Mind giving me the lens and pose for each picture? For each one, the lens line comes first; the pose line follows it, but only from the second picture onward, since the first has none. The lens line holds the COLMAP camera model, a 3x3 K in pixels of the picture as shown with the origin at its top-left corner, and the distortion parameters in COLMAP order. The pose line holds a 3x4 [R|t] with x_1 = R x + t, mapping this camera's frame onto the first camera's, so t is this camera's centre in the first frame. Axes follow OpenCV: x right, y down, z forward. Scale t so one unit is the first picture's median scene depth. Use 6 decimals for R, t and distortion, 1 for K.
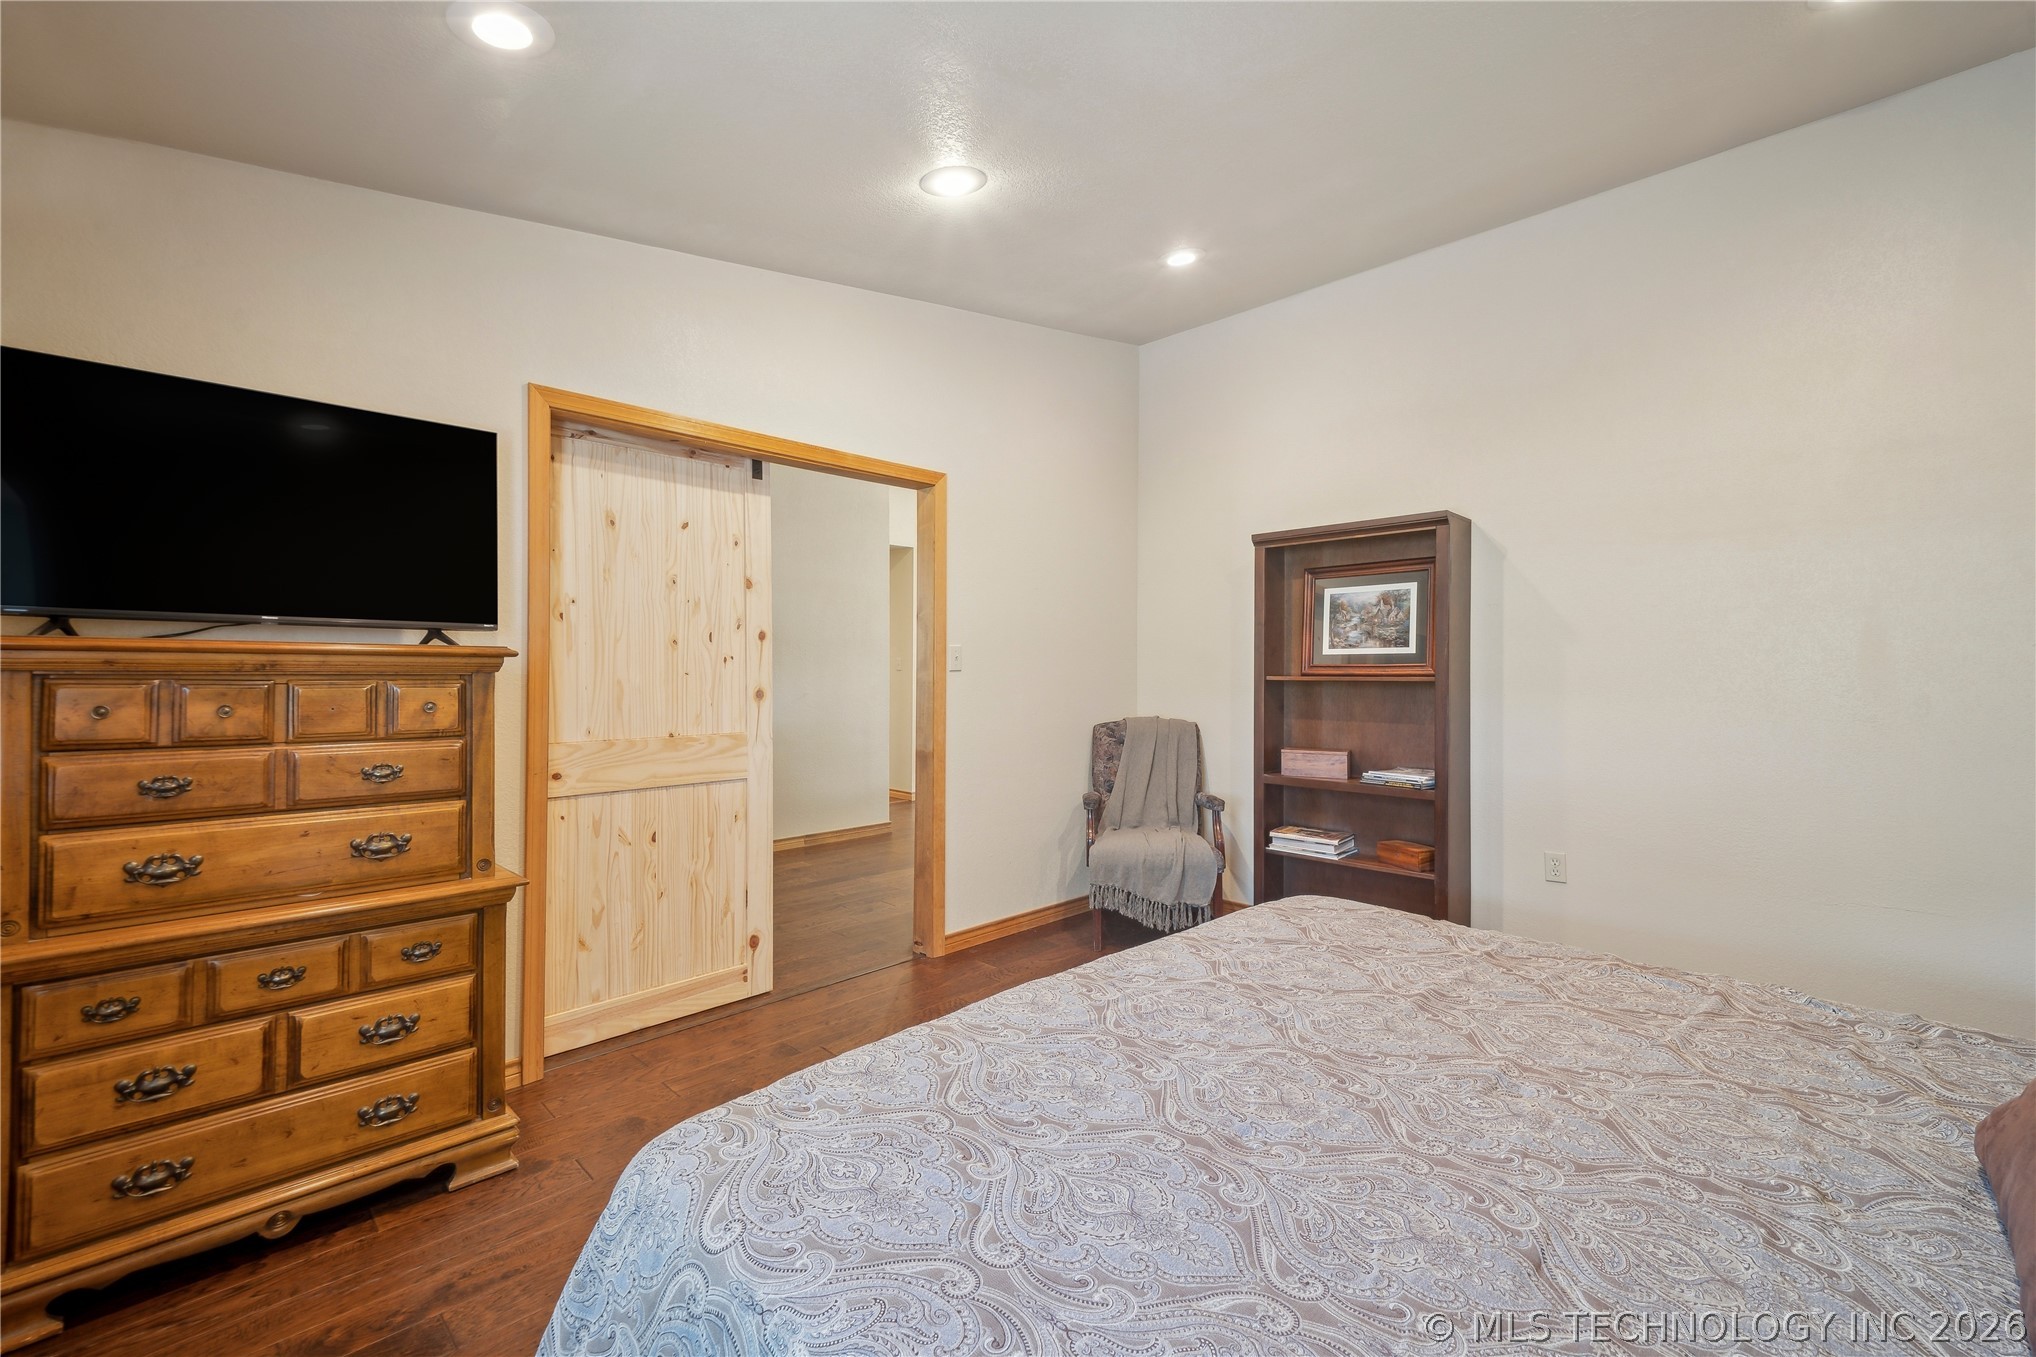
lens RADIAL K [[864.0, 0, 1010.0], [0, 864.0, 676.1], [0, 0, 1]] dist [0.021915, -0.005463]
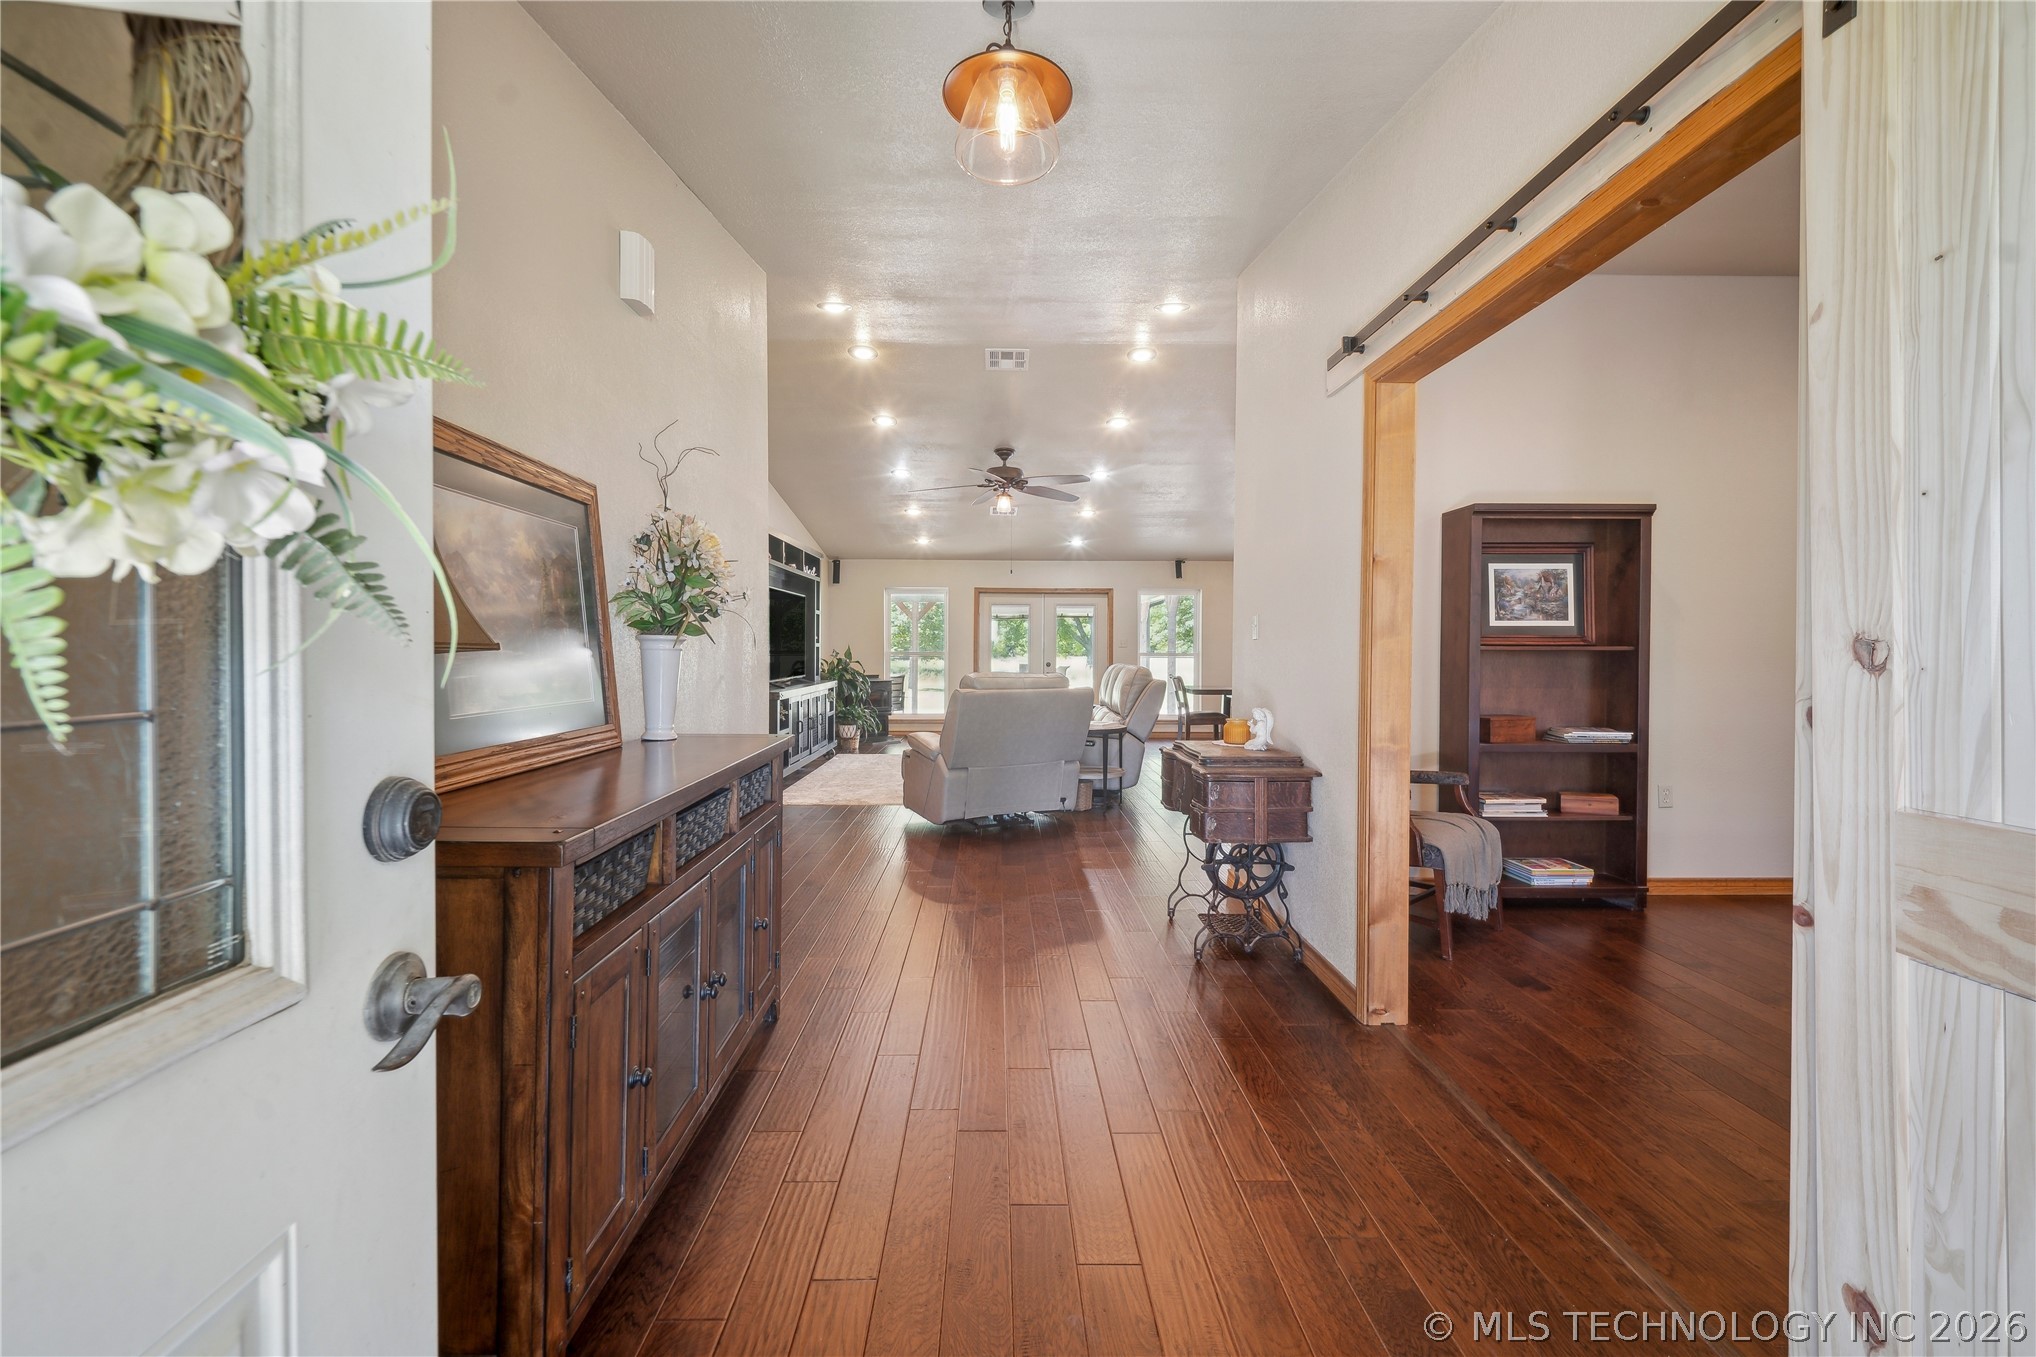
lens RADIAL K [[864.0, 0, 1004.8], [0, 864.0, 653.9], [0, 0, 1]] dist [0.021915, -0.005463]
pose [[0.706760, -0.010733, 0.707372, -0.848209], [0.005639, 0.999939, 0.009538, -0.004568], [-0.707431, -0.002752, 0.706777, 0.703070]]
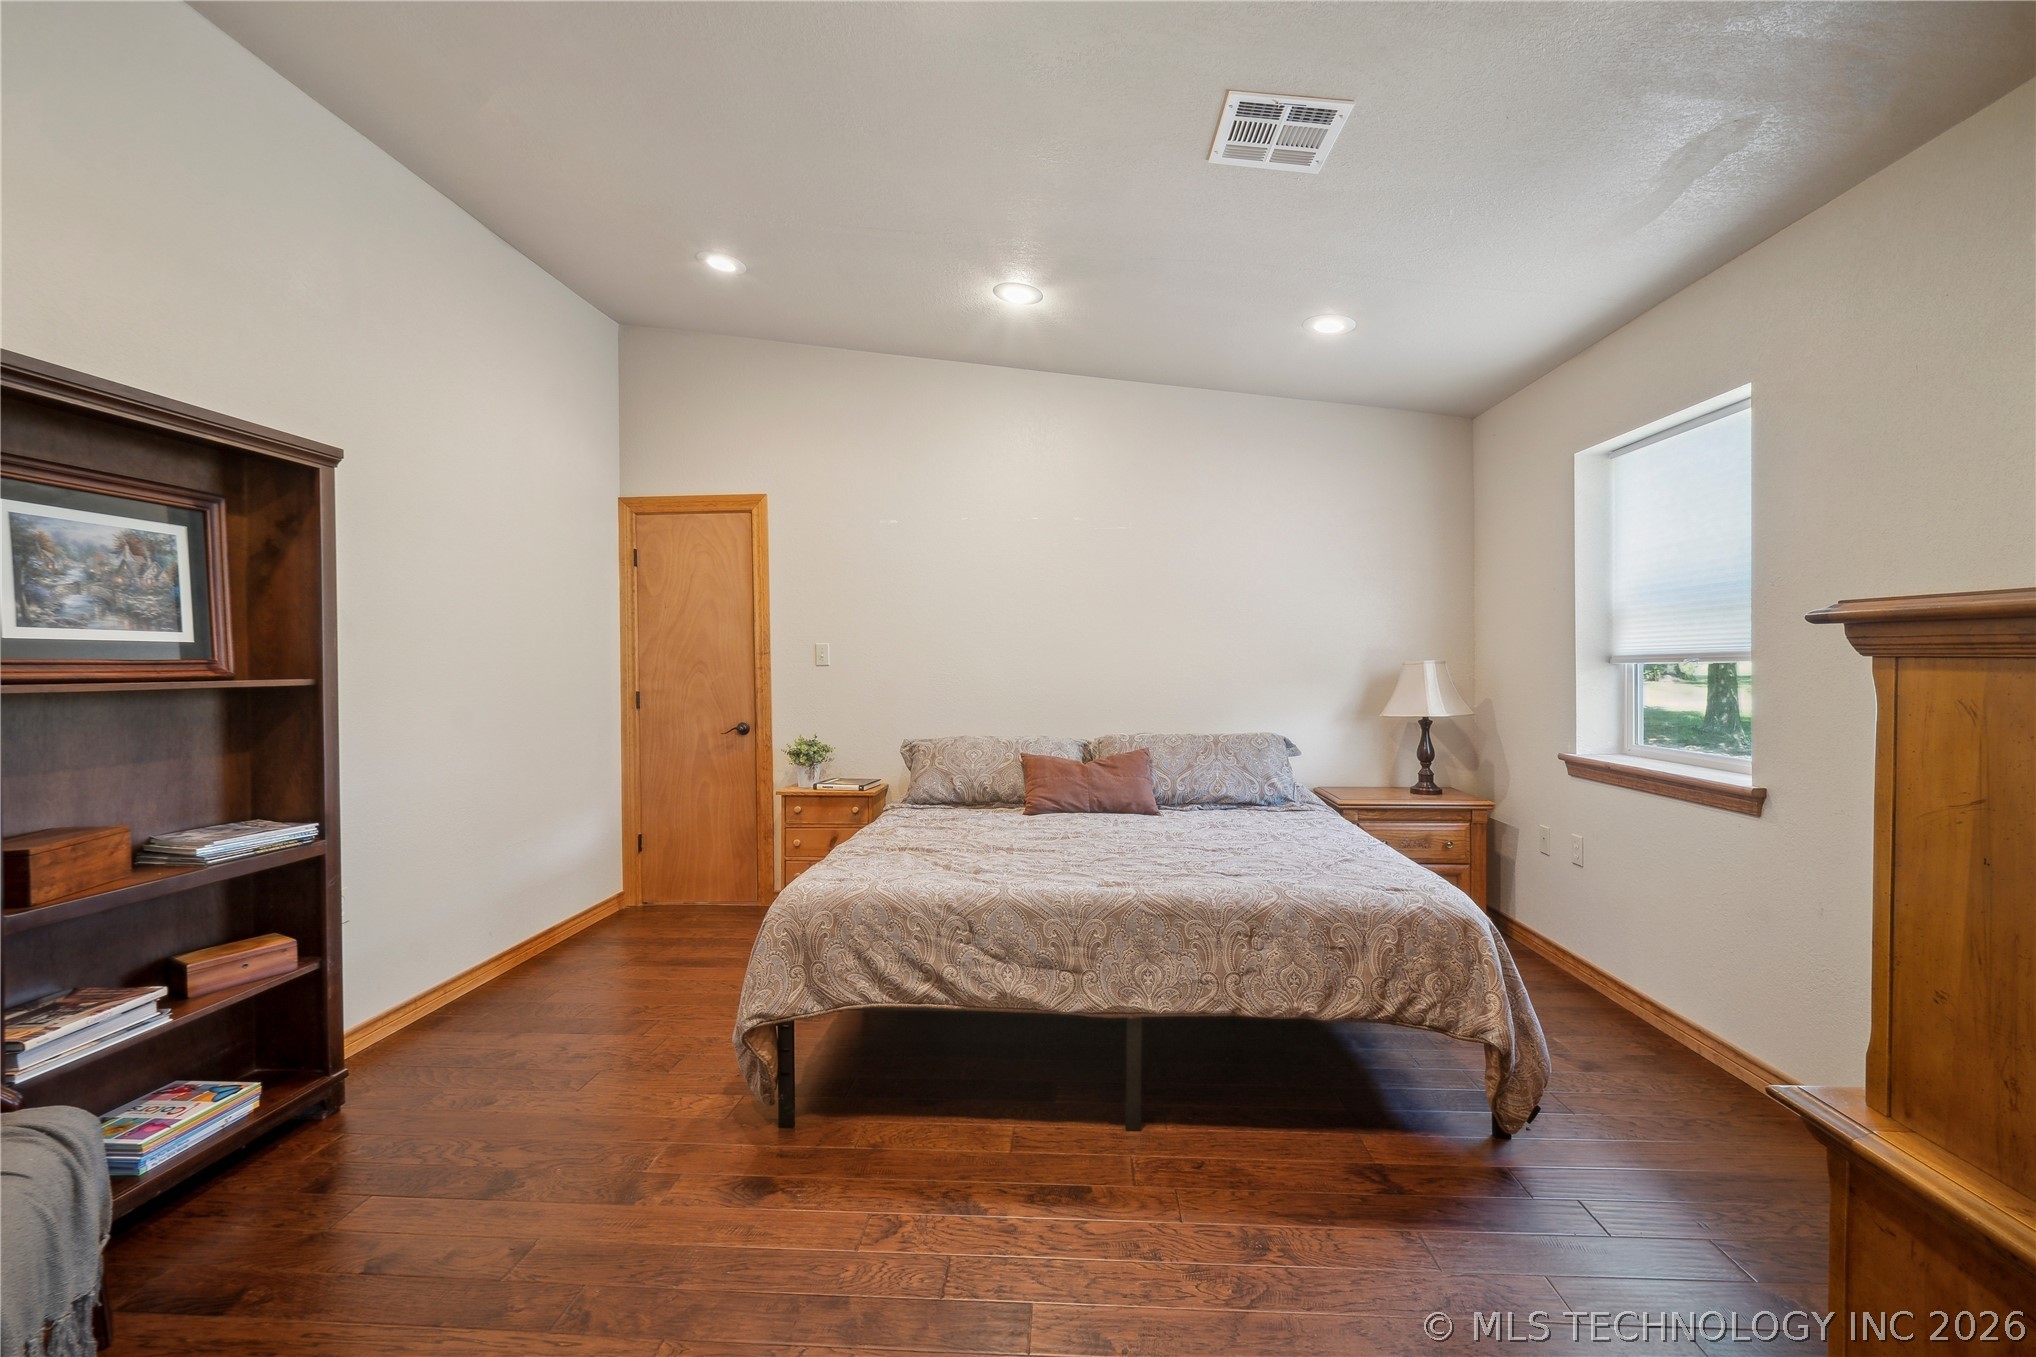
lens RADIAL K [[864.0, 0, 1009.8], [0, 864.0, 672.7], [0, 0, 1]] dist [0.021915, -0.005463]
pose [[-0.642867, -0.008408, 0.765932, -0.372271], [0.009179, 0.999783, 0.018679, -0.010738], [-0.765923, 0.019039, -0.642651, 0.933781]]
